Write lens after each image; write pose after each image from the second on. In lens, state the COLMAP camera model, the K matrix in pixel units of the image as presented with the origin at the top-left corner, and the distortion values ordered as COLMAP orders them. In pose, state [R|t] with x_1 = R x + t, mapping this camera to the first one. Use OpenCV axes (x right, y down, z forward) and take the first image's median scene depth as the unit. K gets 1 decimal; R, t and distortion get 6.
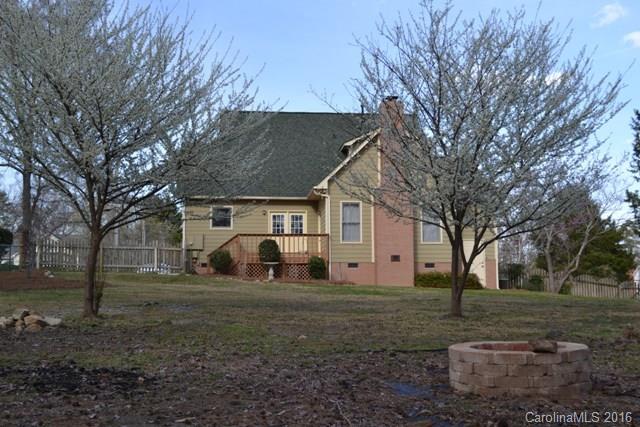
lens RADIAL K [[830.4, 0, 320.0], [0, 830.4, 213.5], [0, 0, 1]] dist [-0.002758, -0.000797]
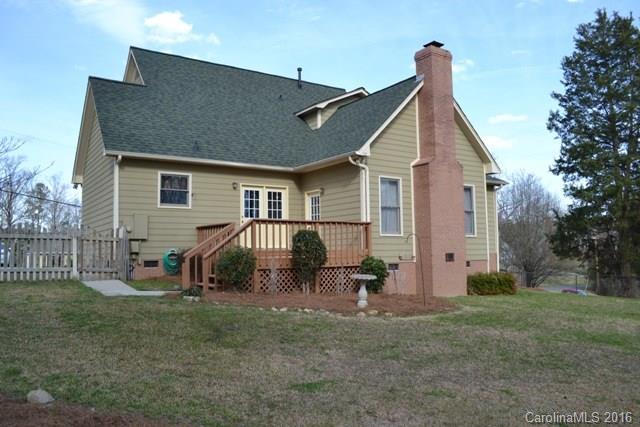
lens RADIAL K [[522.8, 0, 320.0], [0, 522.8, 213.5], [0, 0, 1]] dist [-0.006309, -0.003432]
pose [[0.892959, 0.030940, 0.449074, -0.204735], [-0.045857, 0.998697, 0.022377, 0.009117], [-0.447797, -0.040575, 0.893214, 0.592447]]
